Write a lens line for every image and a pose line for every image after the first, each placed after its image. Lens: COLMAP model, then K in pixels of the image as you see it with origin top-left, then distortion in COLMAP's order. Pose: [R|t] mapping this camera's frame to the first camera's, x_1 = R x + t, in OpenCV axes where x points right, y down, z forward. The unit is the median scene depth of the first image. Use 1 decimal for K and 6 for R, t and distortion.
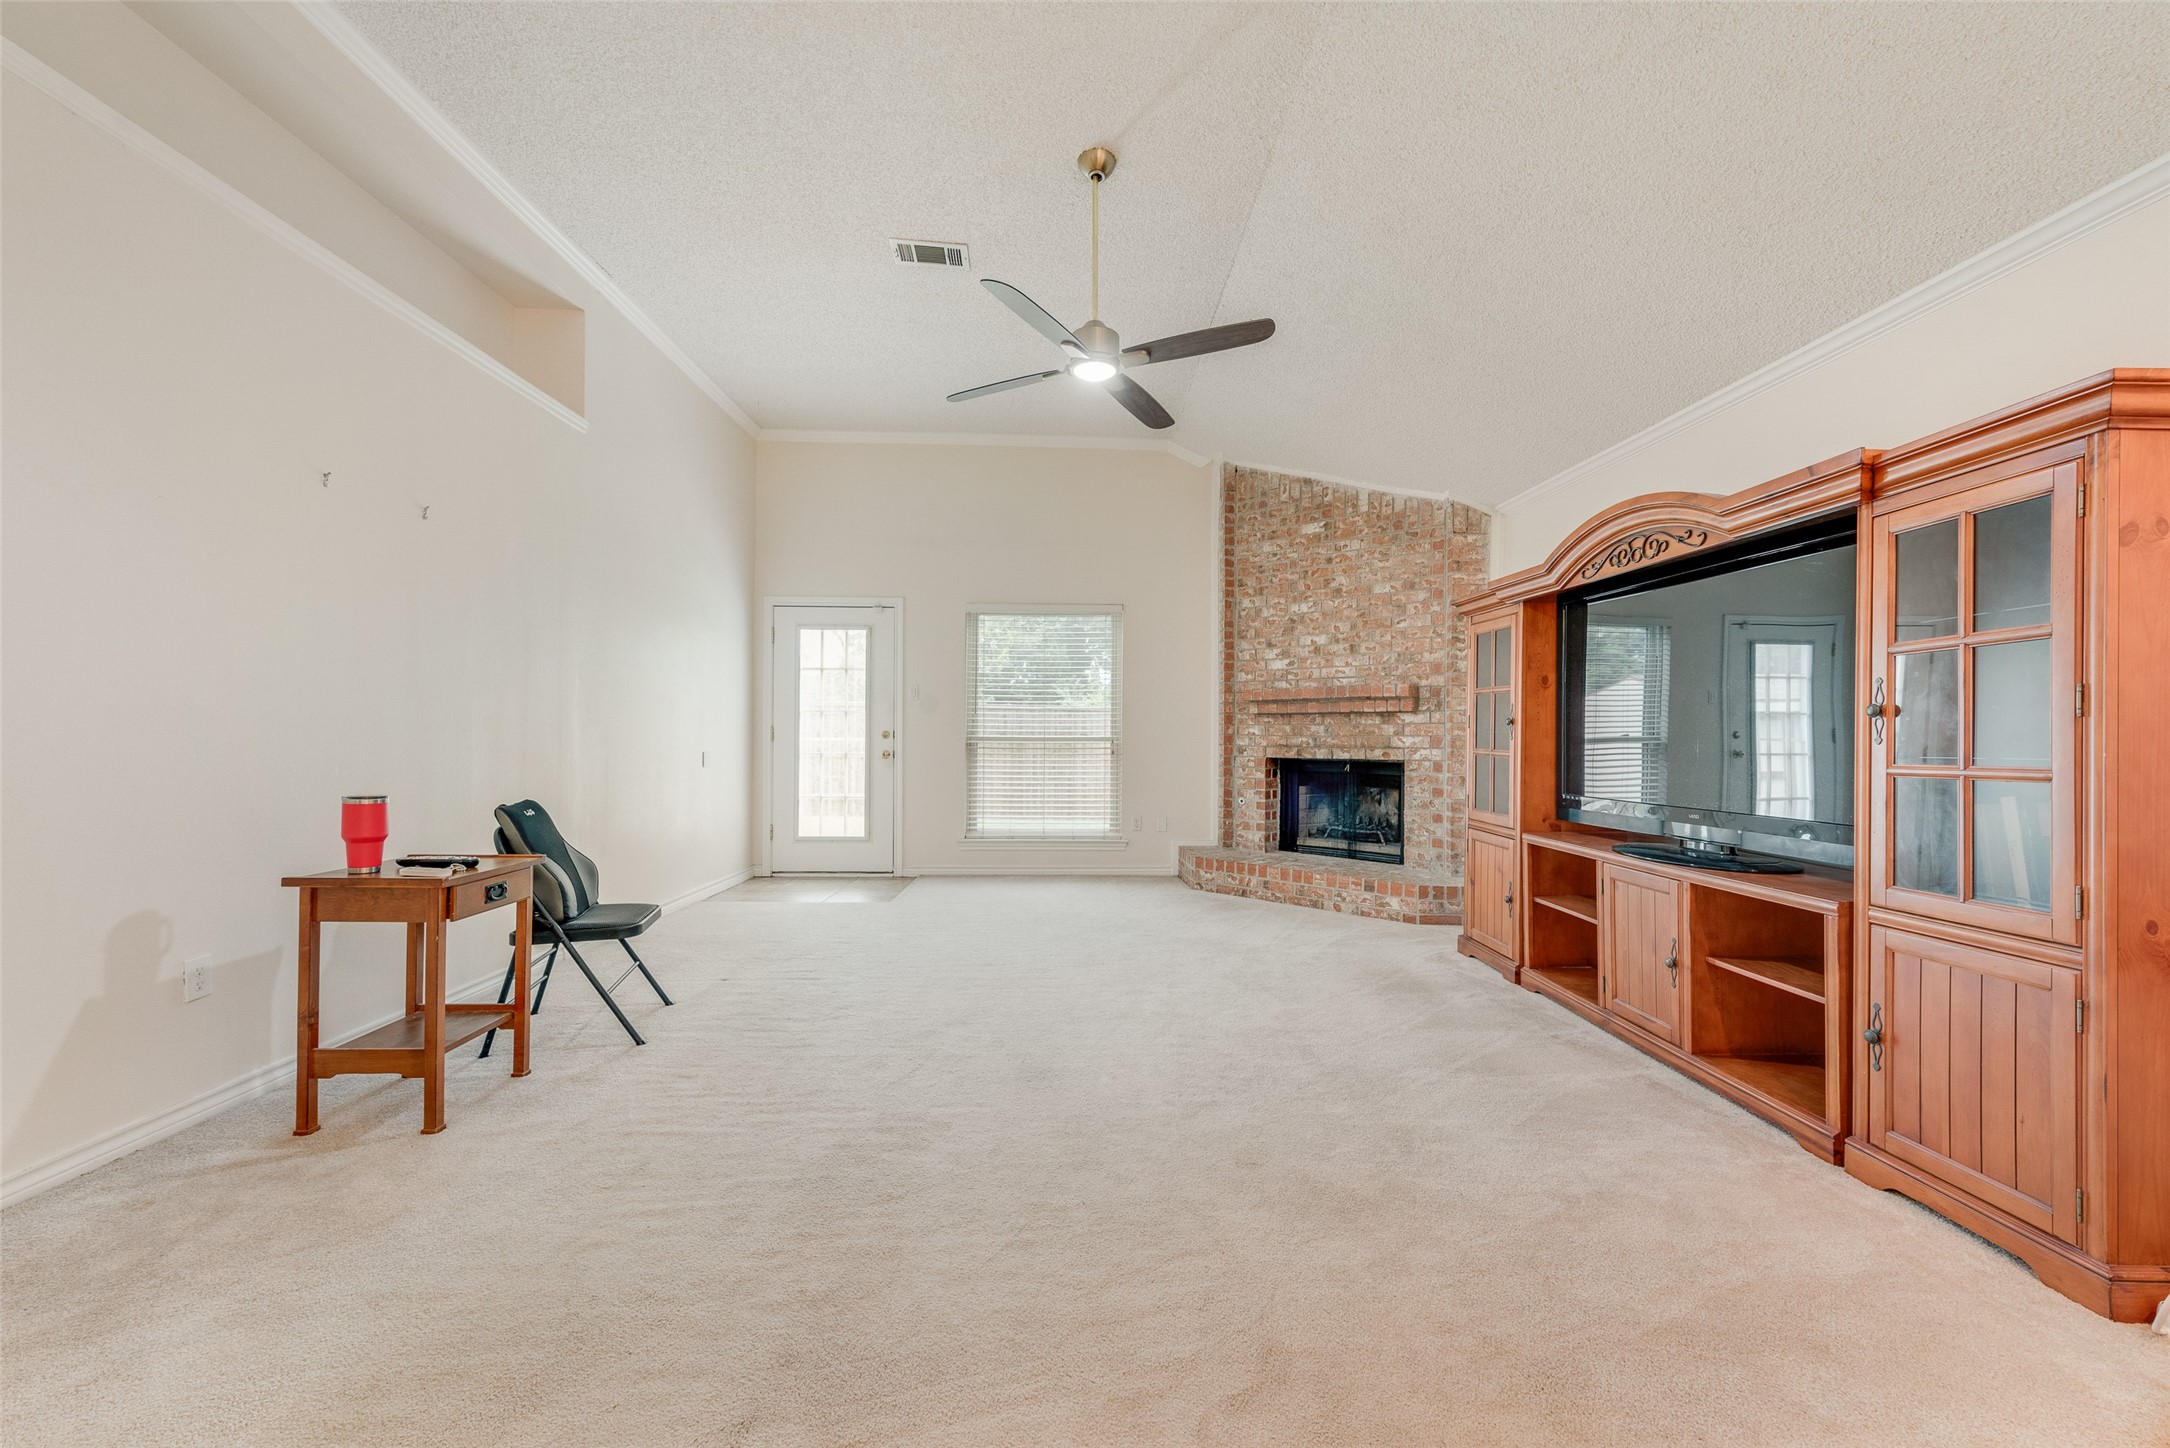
lens RADIAL K [[851.3, 0, 1083.5], [0, 851.3, 736.6], [0, 0, 1]] dist [0.018735, -0.006774]
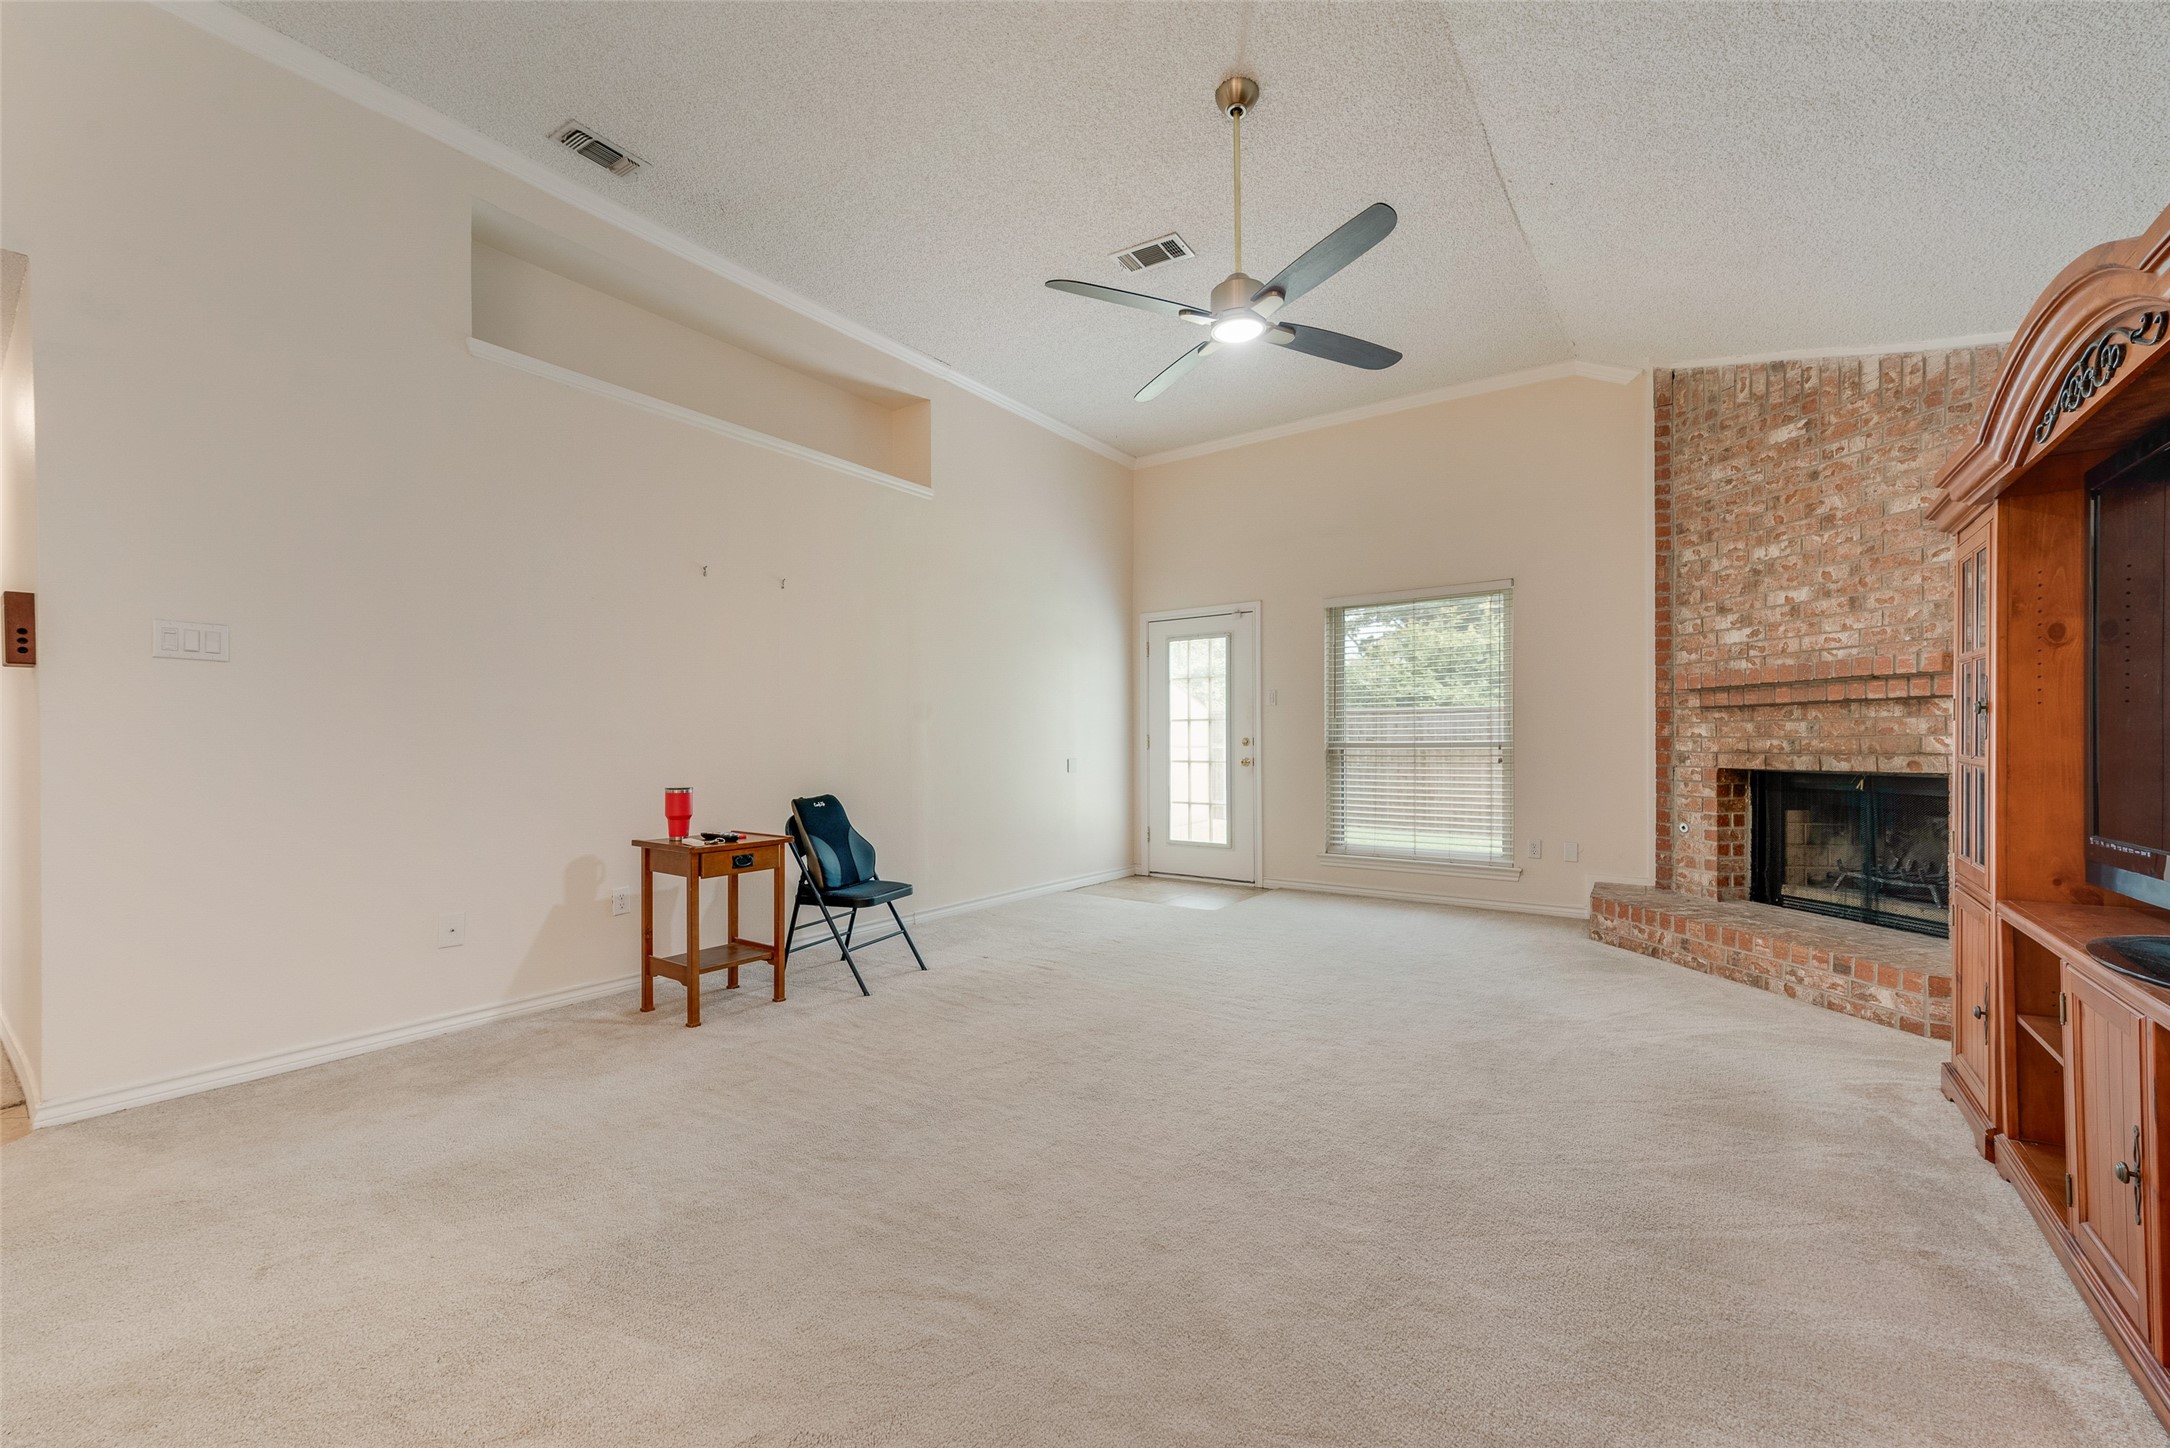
lens RADIAL K [[860.9, 0, 1076.8], [0, 860.9, 749.5], [0, 0, 1]] dist [0.018416, -0.007040]
pose [[0.794523, -0.005318, -0.607210, 0.268441], [0.008522, 0.999961, 0.002393, 0.002952], [0.607174, -0.007077, 0.794538, 0.113210]]
